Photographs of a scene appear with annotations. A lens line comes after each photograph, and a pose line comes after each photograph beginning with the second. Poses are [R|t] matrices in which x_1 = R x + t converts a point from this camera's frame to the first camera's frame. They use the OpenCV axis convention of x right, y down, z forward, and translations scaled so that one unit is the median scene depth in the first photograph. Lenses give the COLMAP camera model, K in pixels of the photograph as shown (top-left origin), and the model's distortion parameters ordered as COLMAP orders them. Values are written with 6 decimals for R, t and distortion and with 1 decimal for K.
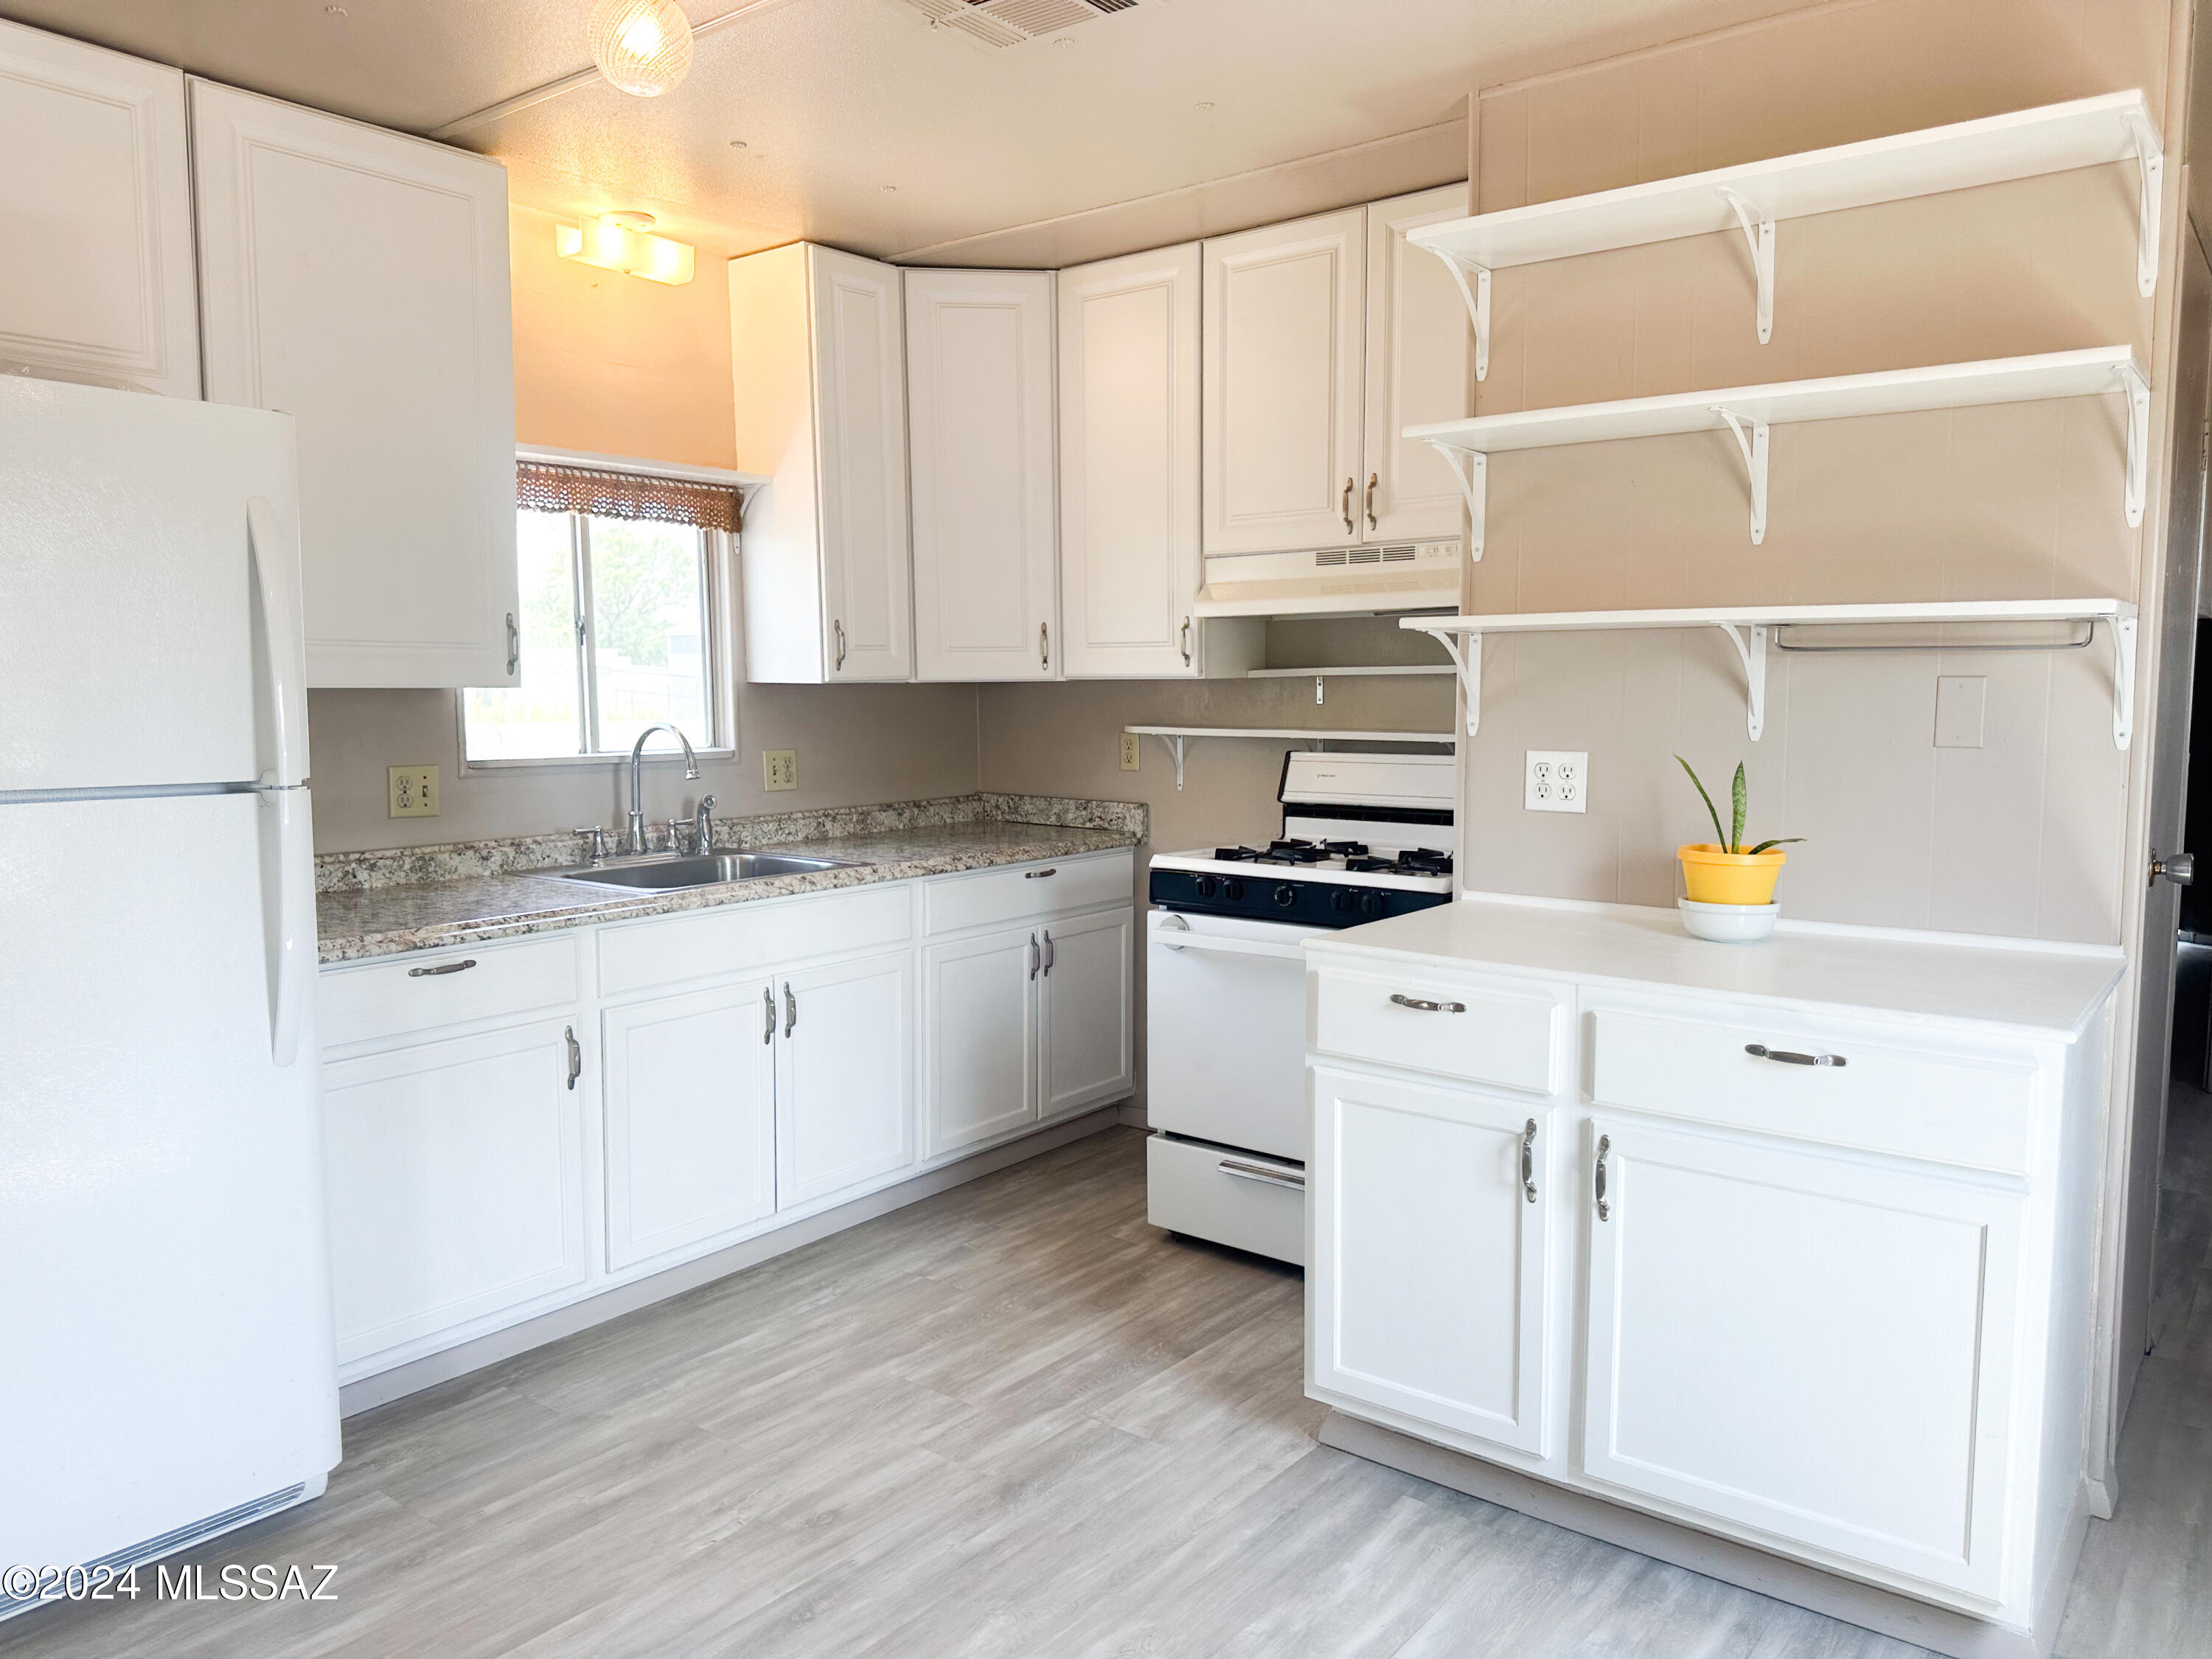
lens RADIAL K [[1550.0, 0, 1110.6], [0, 1550.0, 827.1], [0, 0, 1]] dist [0.031433, -0.052705]
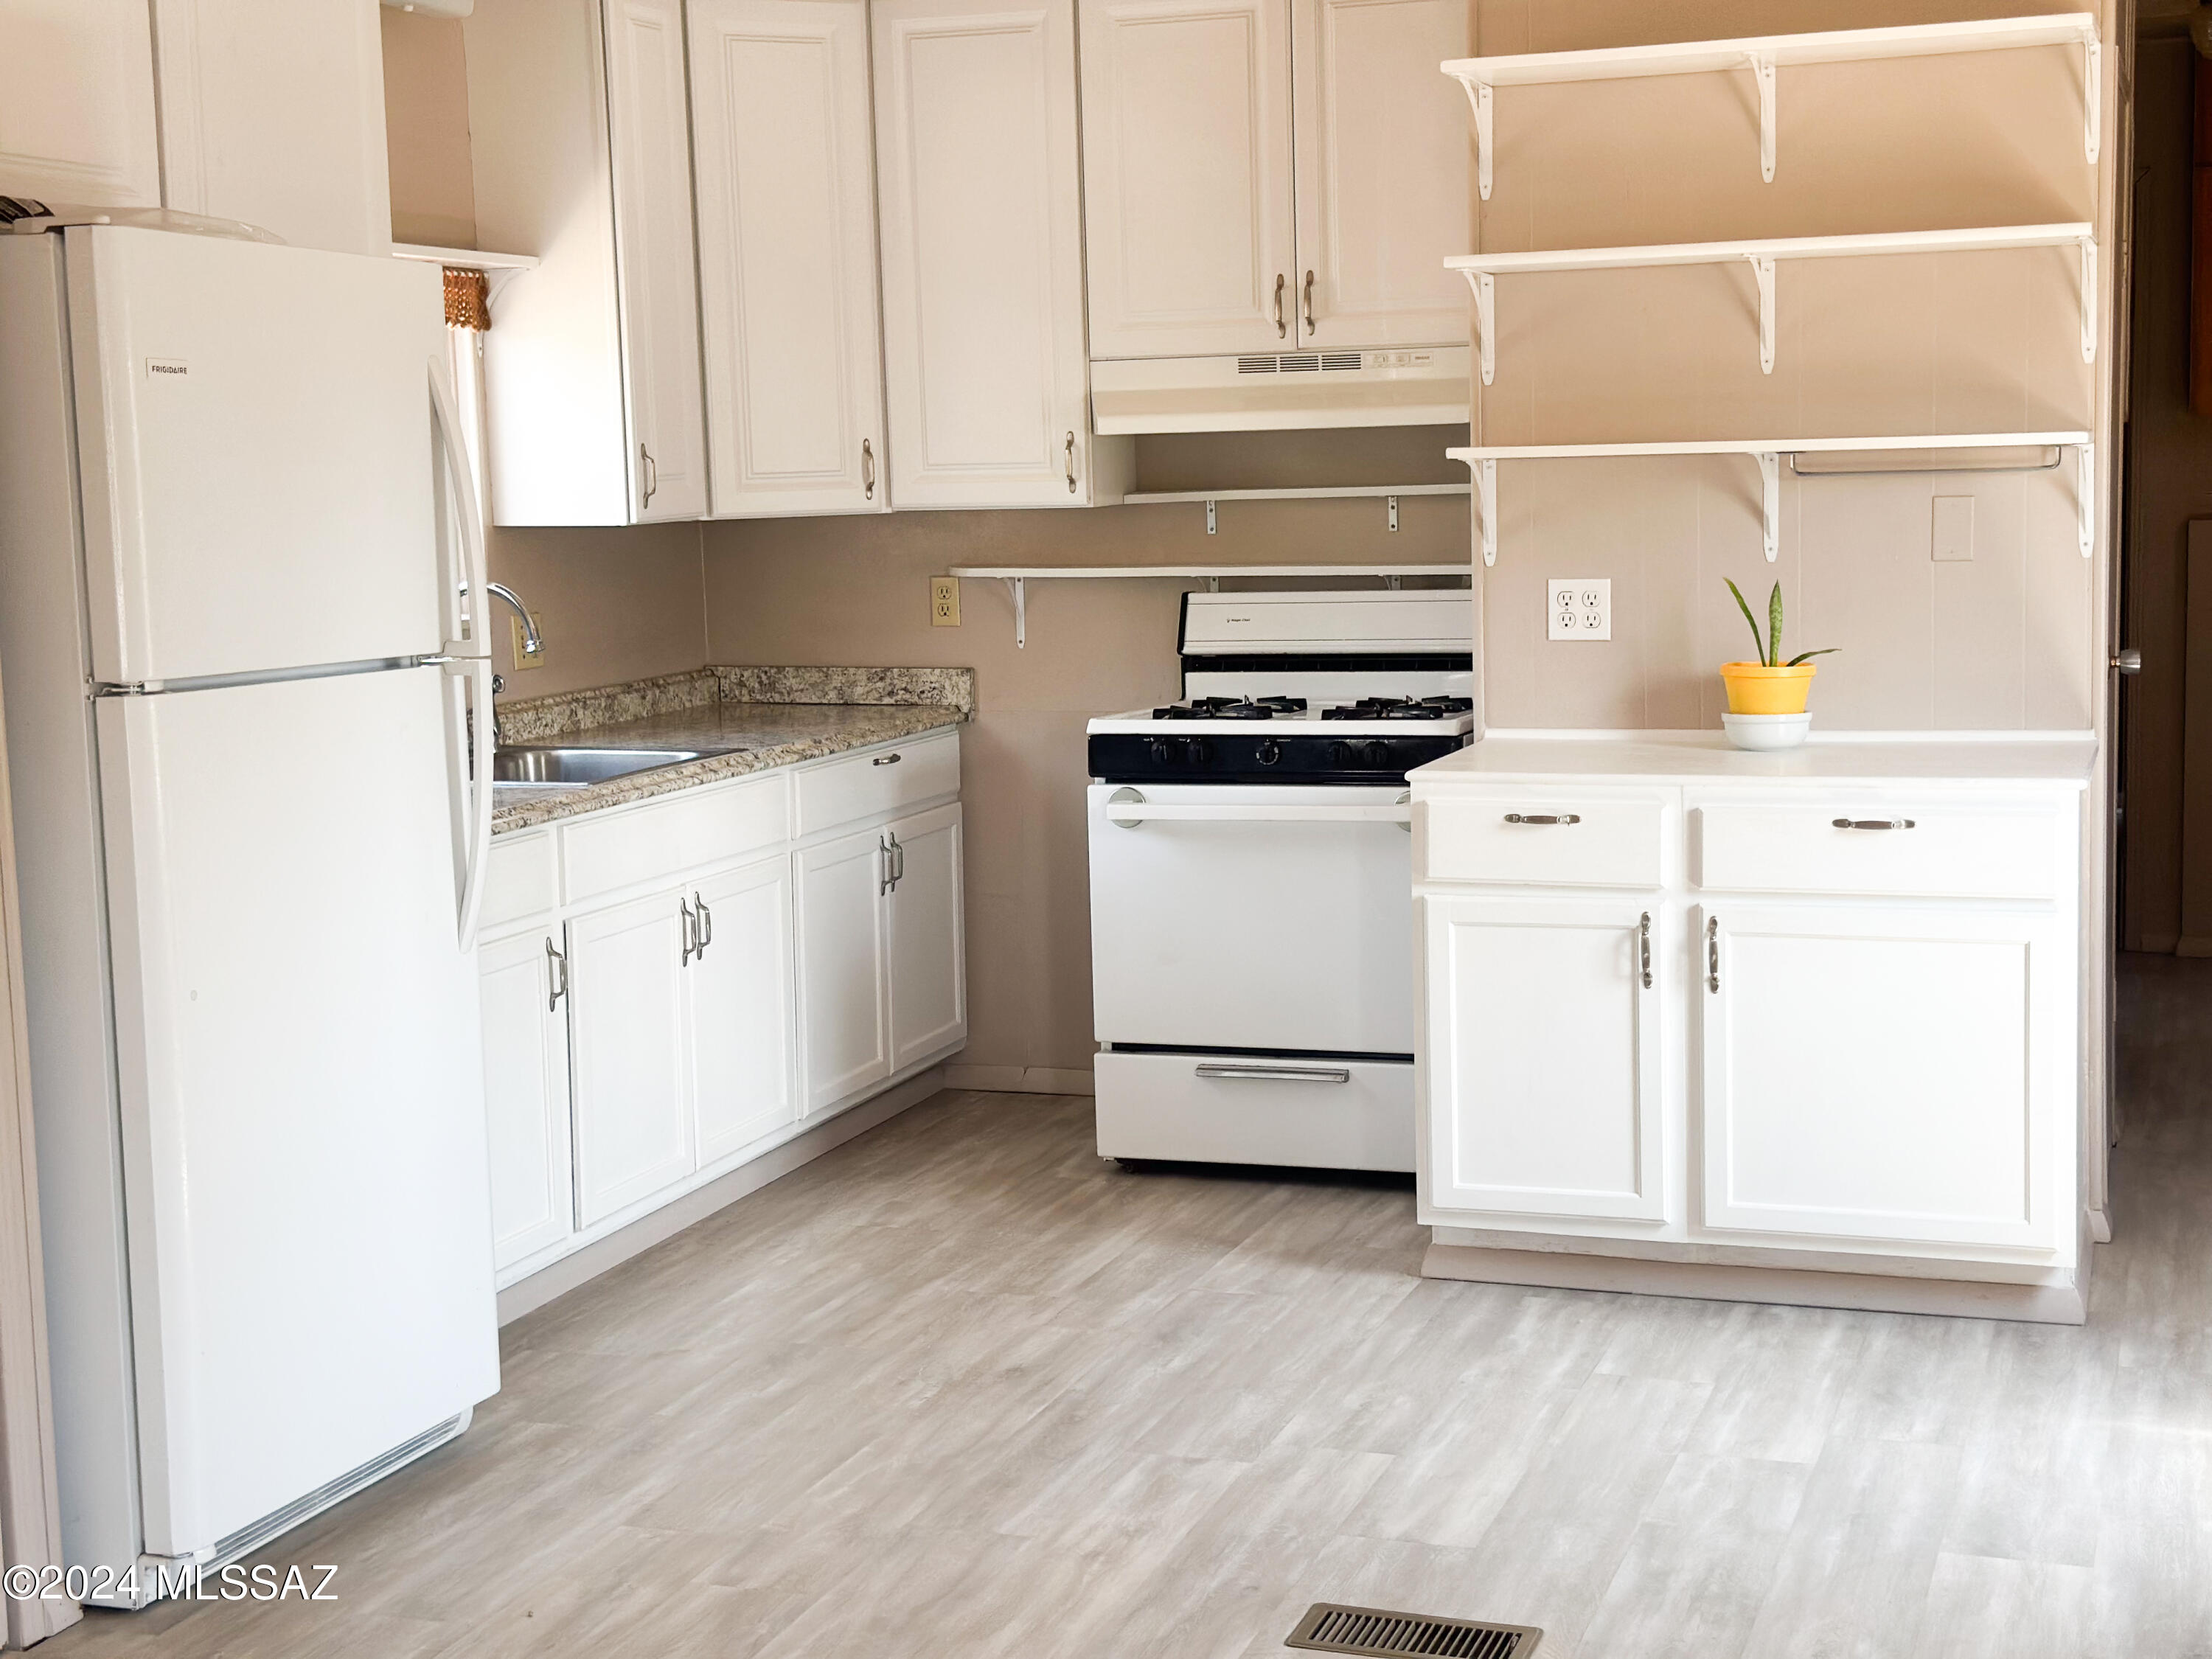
lens RADIAL K [[3093.7, 0, 1167.1], [0, 3093.7, 798.3], [0, 0, 1]] dist [0.069441, 0.000000]
pose [[0.941485, -0.057442, 0.332125, -0.676323], [0.053354, 0.998346, 0.021422, 0.037400], [-0.332806, -0.002448, 0.942992, -0.836407]]
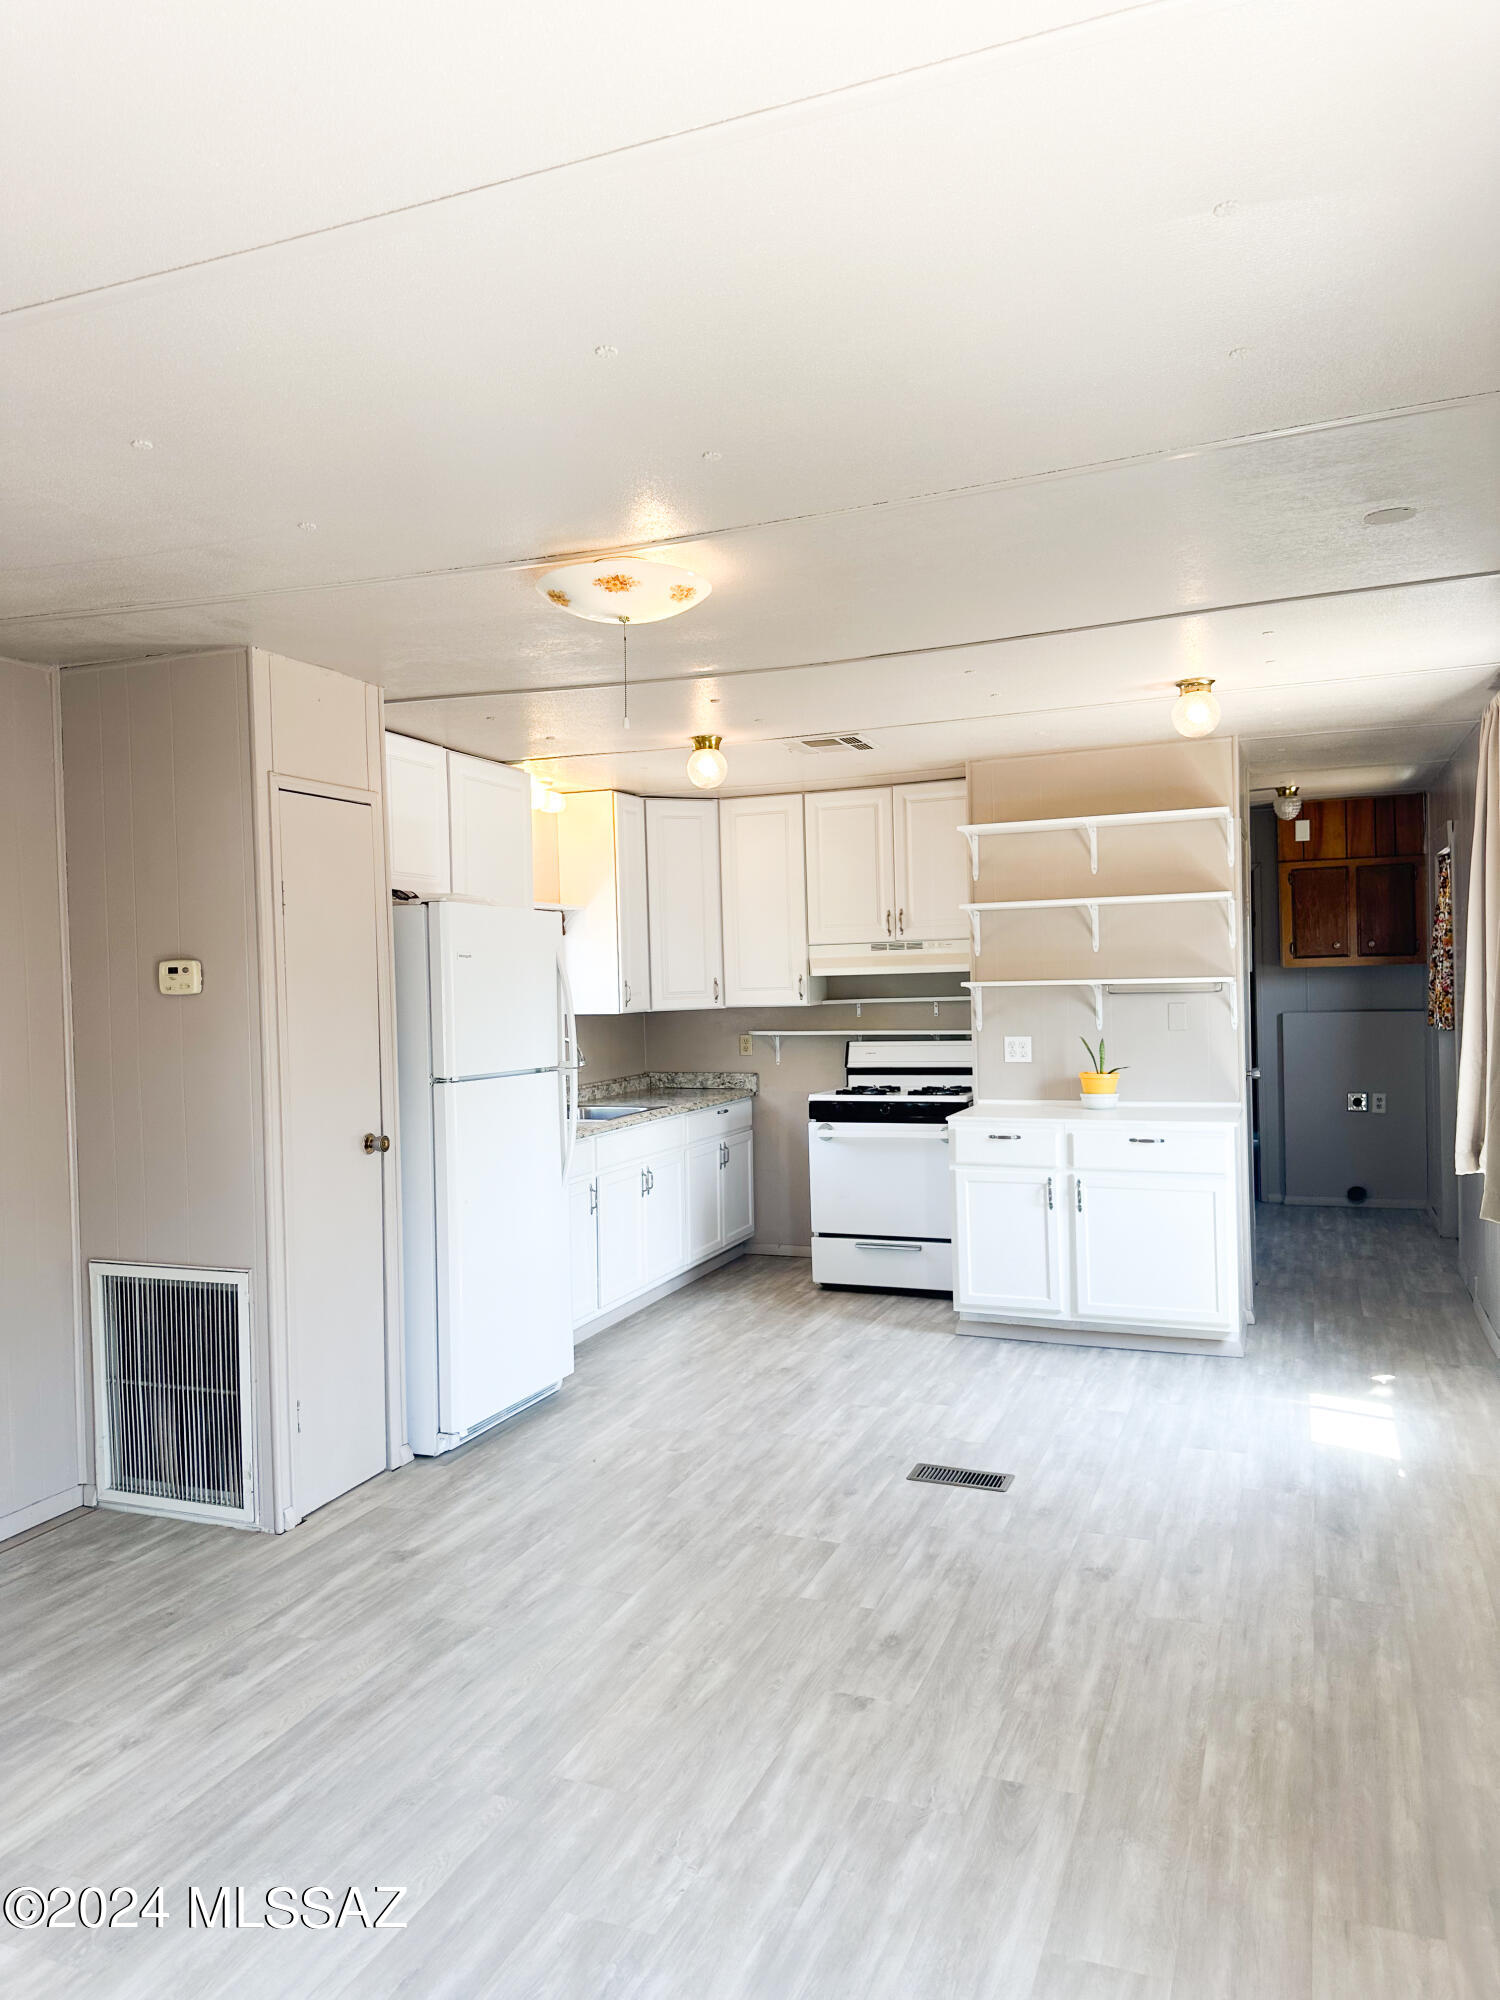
lens RADIAL K [[1401.4, 0, 721.3], [0, 1401.4, 977.4], [0, 0, 1]] dist [0.031433, -0.052705]
pose [[0.962426, -0.021470, 0.270694, -0.781114], [0.048127, 0.994574, -0.092227, 0.039326], [-0.267245, 0.101789, 0.958237, -1.004398]]
